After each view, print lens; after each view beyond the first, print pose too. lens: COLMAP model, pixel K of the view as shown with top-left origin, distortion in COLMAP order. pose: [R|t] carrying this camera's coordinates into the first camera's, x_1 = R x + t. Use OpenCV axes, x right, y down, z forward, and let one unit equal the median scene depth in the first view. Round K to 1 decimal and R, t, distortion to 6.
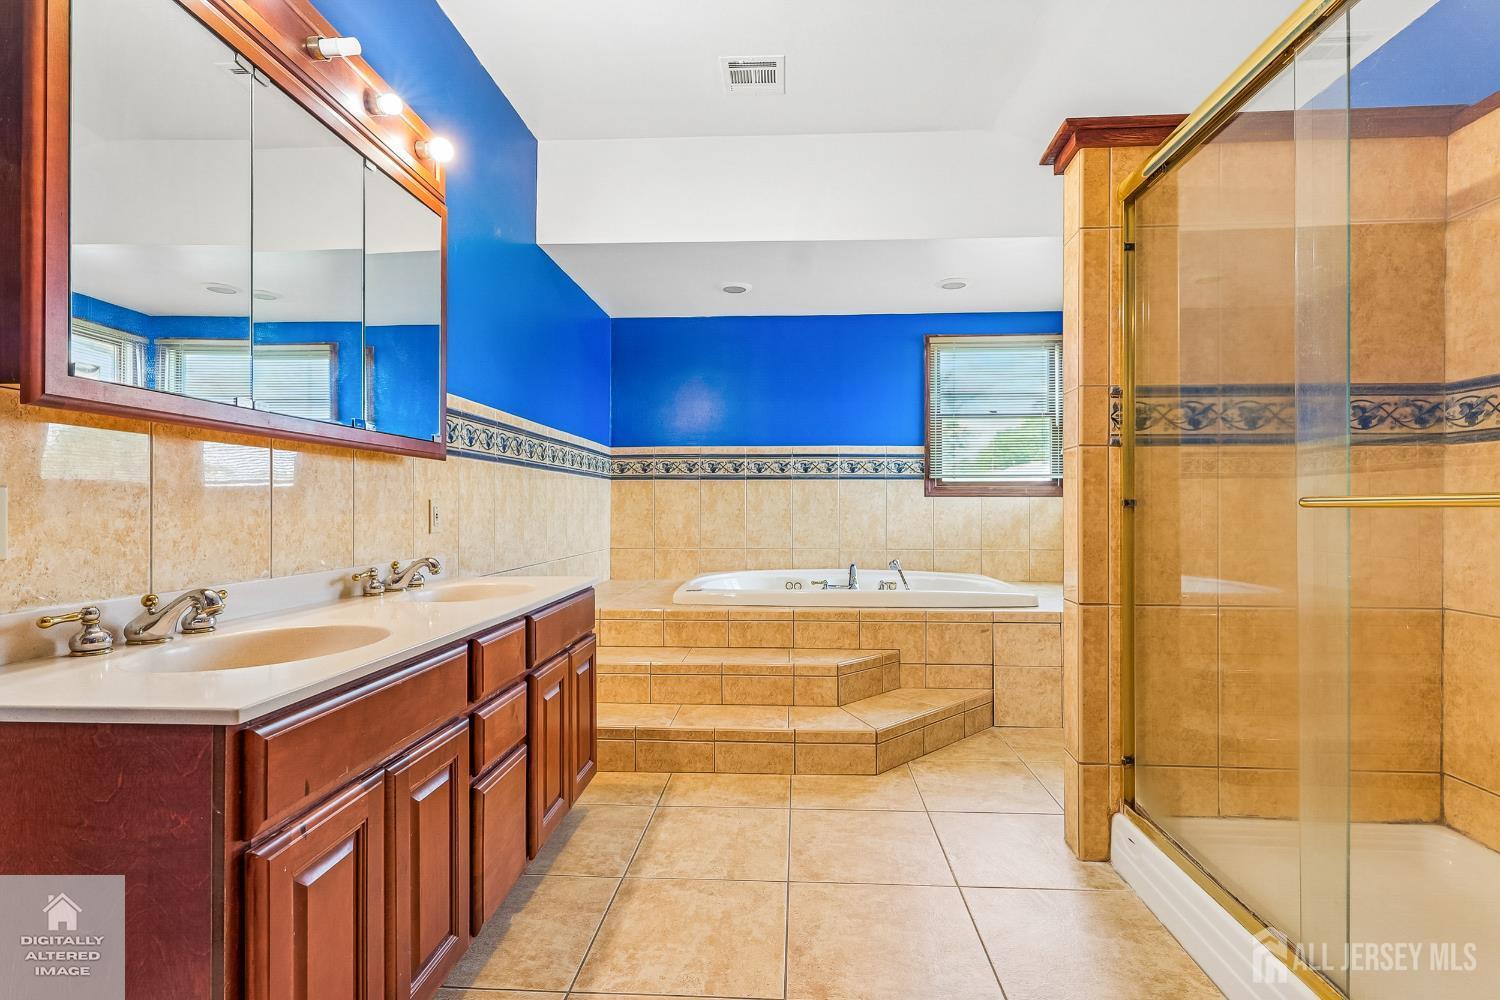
lens RADIAL K [[708.8, 0, 751.6], [0, 708.8, 501.4], [0, 0, 1]] dist [0.004156, -0.000491]
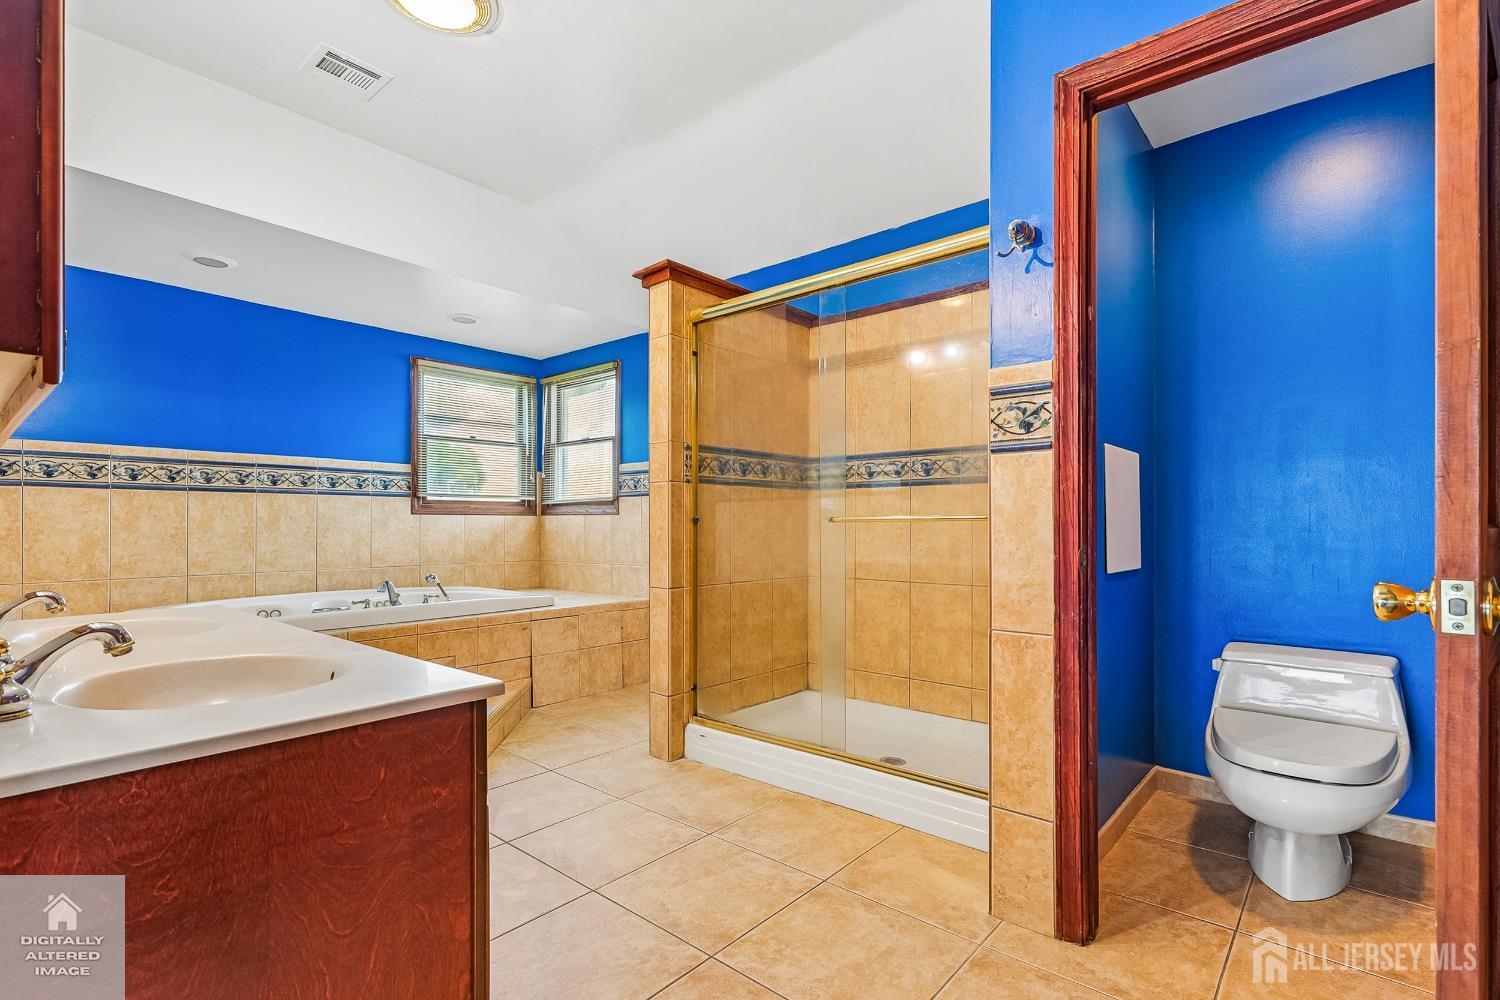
lens RADIAL K [[708.8, 0, 773.0], [0, 708.8, 519.1], [0, 0, 1]] dist [0.004156, -0.000491]
pose [[0.592315, 0.004025, 0.805696, -0.462476], [-0.002938, 0.999992, -0.002837, 0.002935], [-0.805701, -0.000687, 0.592322, -0.035856]]
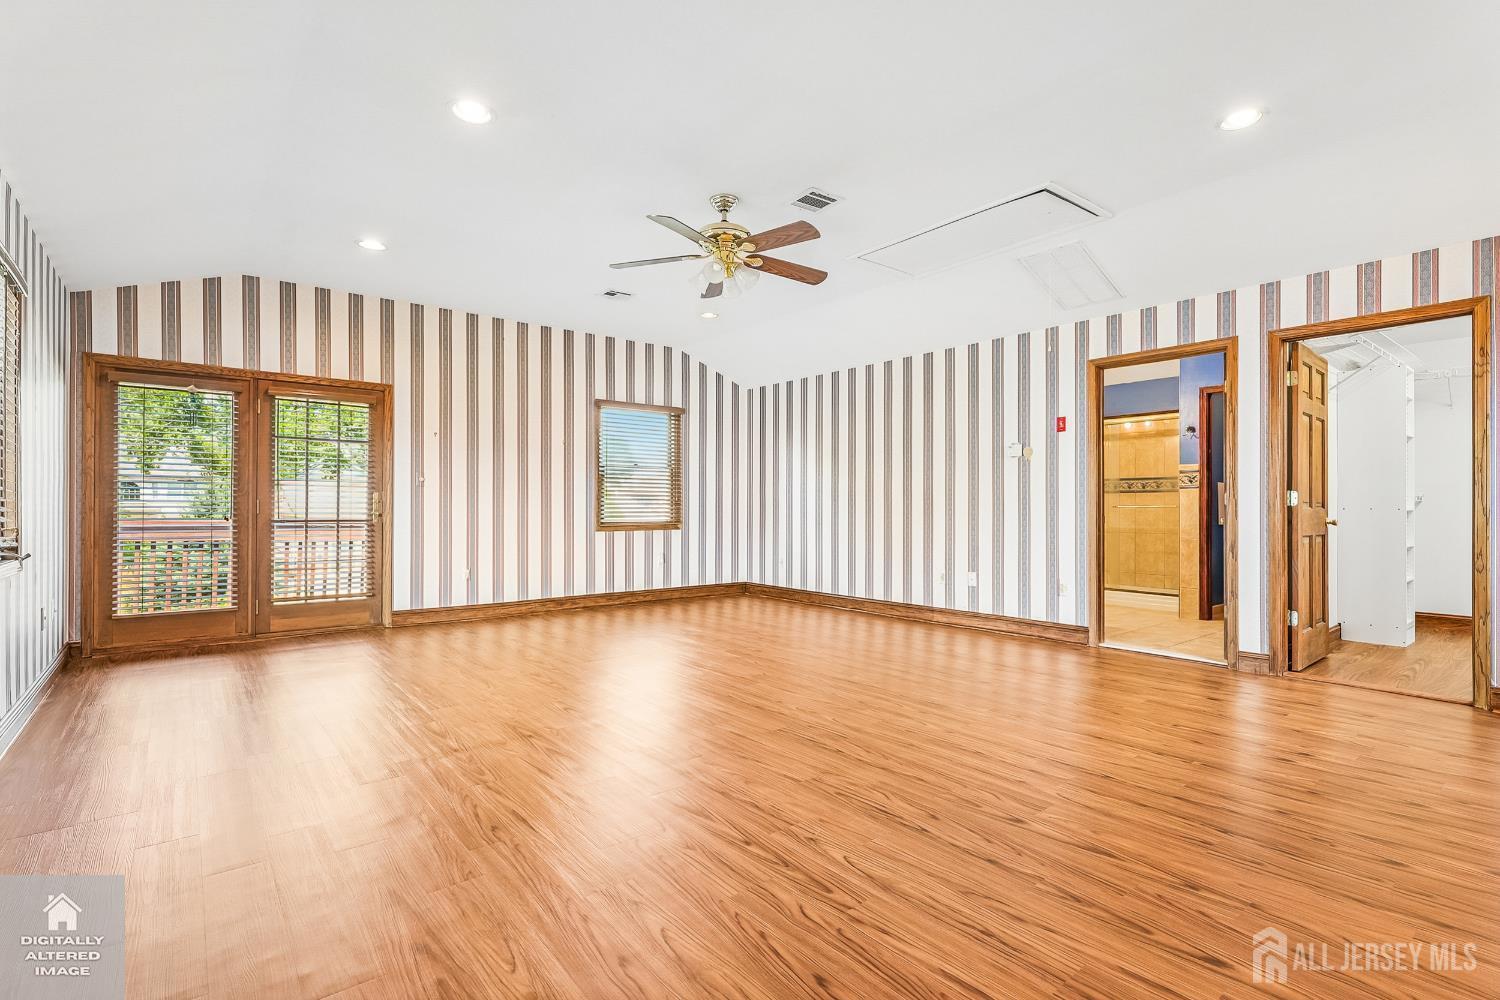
lens RADIAL K [[708.8, 0, 749.1], [0, 708.8, 501.0], [0, 0, 1]] dist [0.004156, -0.000491]
pose [[0.743363, 0.010491, 0.668806, -2.648269], [-0.006789, 0.999944, -0.008139, 0.009938], [-0.668854, 0.001509, 0.743392, -0.661233]]
